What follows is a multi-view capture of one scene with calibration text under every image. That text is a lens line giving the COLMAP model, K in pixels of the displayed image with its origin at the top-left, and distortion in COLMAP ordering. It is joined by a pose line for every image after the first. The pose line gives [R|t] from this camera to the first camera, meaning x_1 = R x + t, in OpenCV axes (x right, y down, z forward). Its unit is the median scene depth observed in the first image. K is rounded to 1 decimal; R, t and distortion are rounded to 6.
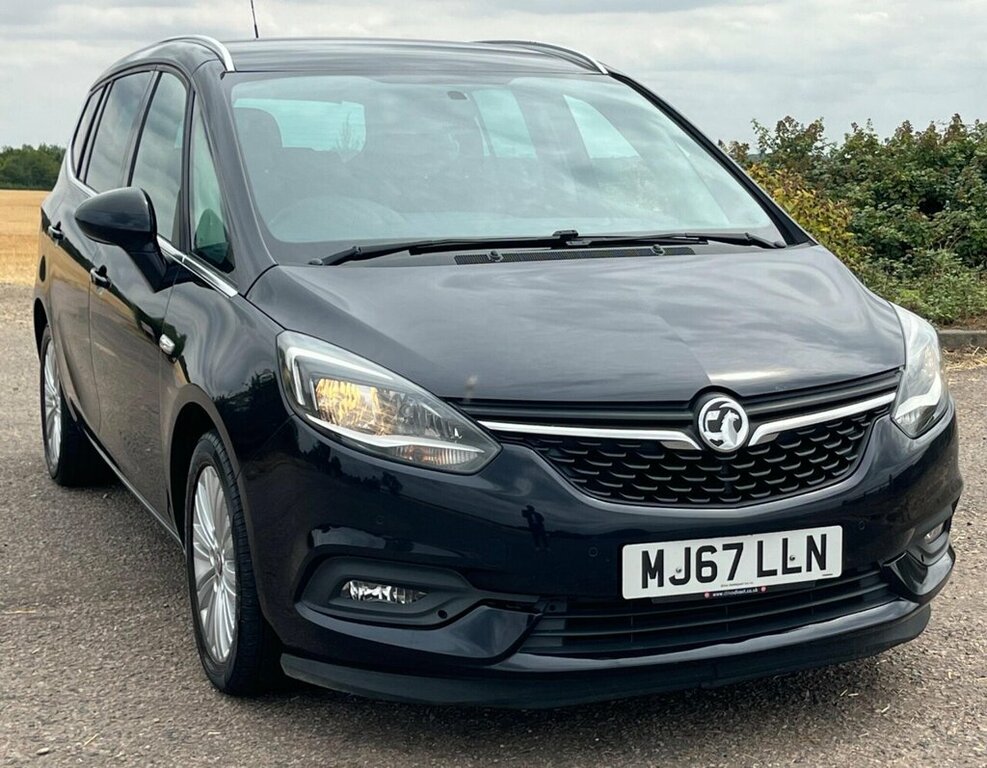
lens RADIAL K [[1768.3, 0, 493.5], [0, 1768.3, 384.0], [0, 0, 1]] dist [0.065105, -0.080963]
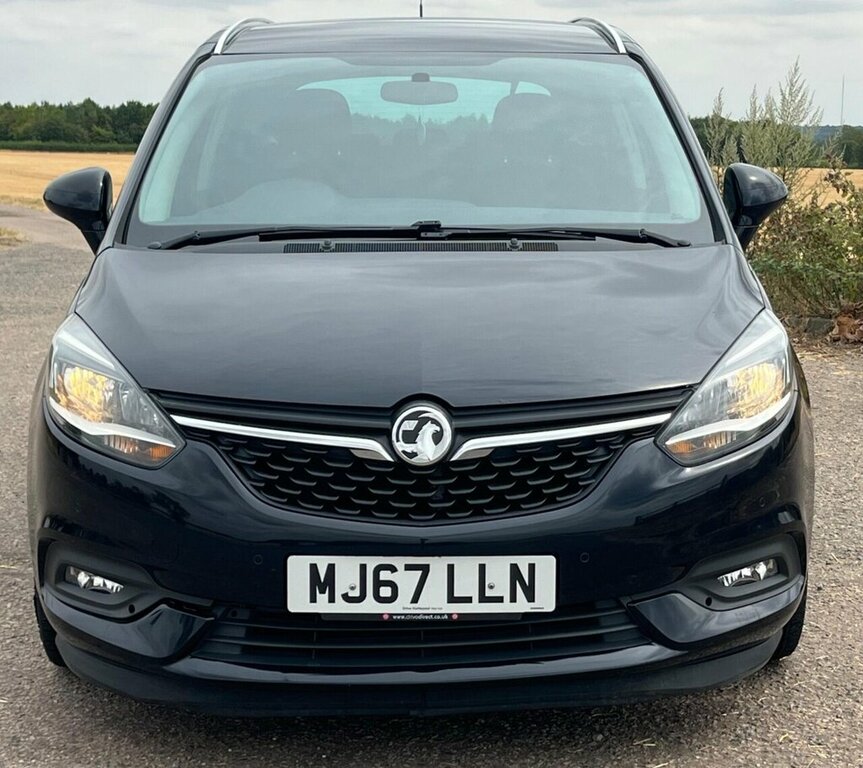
lens RADIAL K [[1780.6, 0, 458.8], [0, 1780.6, 384.4], [0, 0, 1]] dist [0.042269, -0.020411]
pose [[0.940261, 0.058991, -0.335305, 0.460133], [-0.054617, 0.998255, 0.022470, -0.026036], [0.336045, -0.002814, 0.941842, 0.127274]]
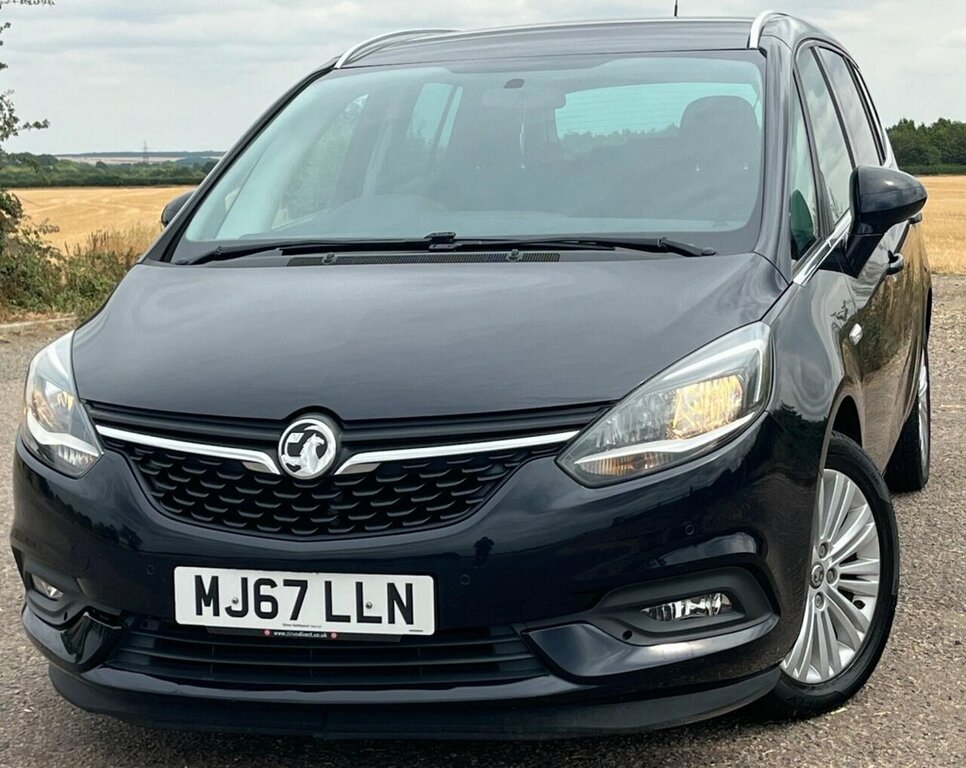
lens RADIAL K [[1965.1, 0, 483.0], [0, 1965.1, 384.0], [0, 0, 1]] dist [0.047997, -0.150019]
pose [[0.799567, 0.057579, -0.597810, 0.802941], [-0.059871, 0.998077, 0.016055, -0.031811], [0.597585, 0.022954, 0.801477, 0.246110]]
